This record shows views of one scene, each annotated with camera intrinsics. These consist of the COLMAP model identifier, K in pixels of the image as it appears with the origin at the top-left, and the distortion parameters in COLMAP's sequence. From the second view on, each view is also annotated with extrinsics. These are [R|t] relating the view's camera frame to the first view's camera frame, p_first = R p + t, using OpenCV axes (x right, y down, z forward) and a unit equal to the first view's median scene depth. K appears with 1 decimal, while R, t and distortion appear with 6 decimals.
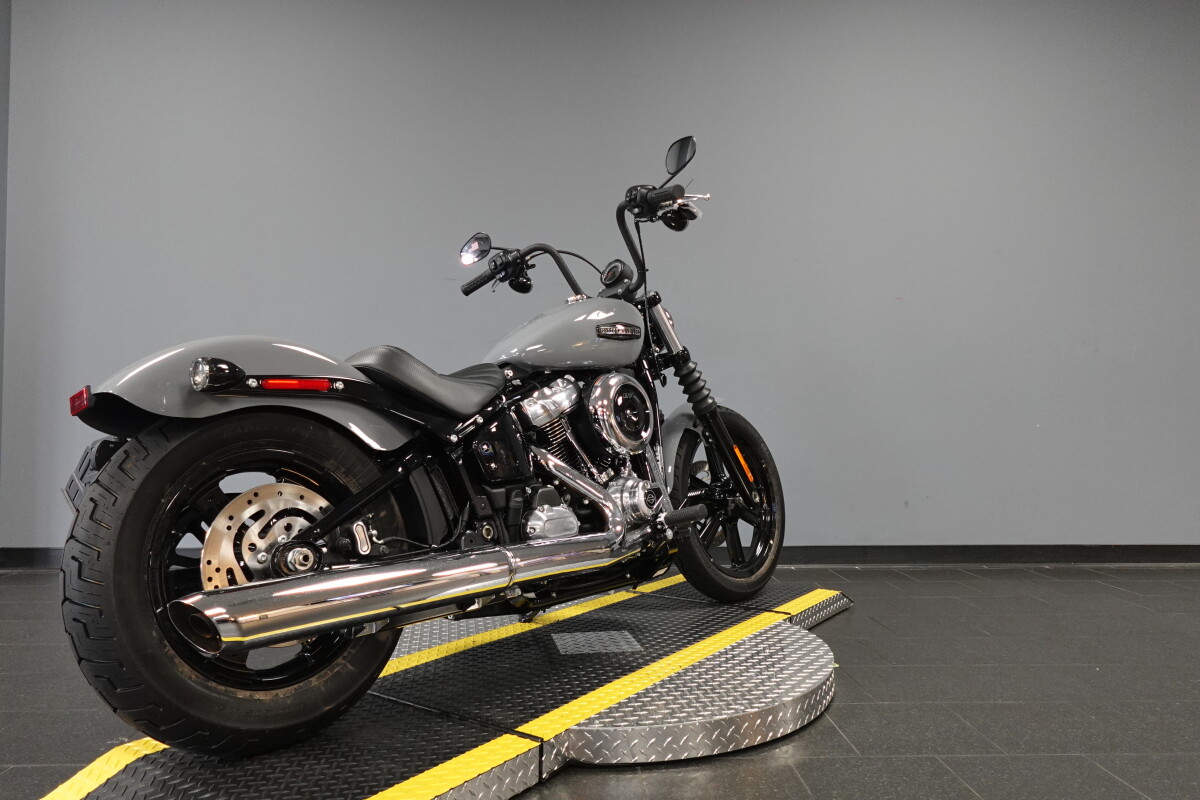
lens RADIAL K [[774.9, 0, 585.8], [0, 774.9, 415.2], [0, 0, 1]] dist [-0.003280, 0.001175]
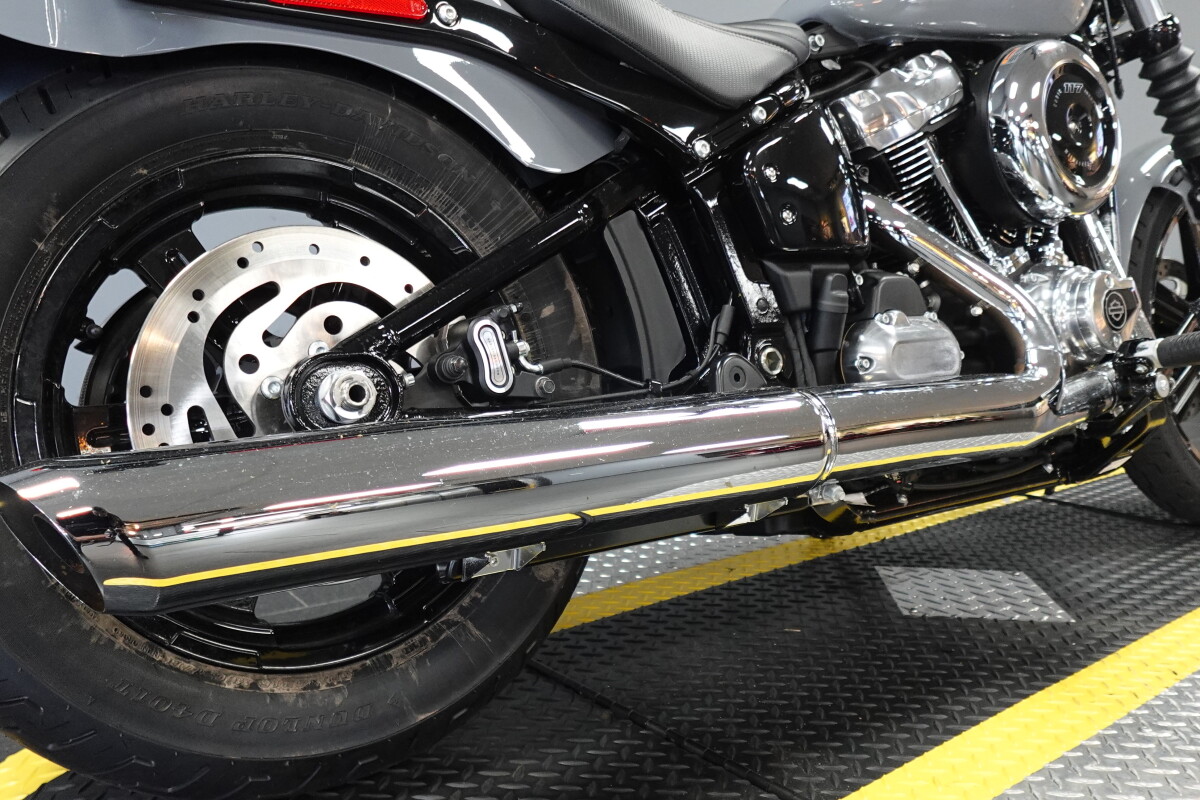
lens RADIAL K [[980.8, 0, 600.0], [0, 980.8, 400.0], [0, 0, 1]] dist [-0.009819, -0.003559]
pose [[0.965449, 0.042059, -0.257177, -0.077034], [-0.001891, 0.987995, 0.154475, 0.087263], [0.260587, -0.148652, 0.953938, 0.431232]]
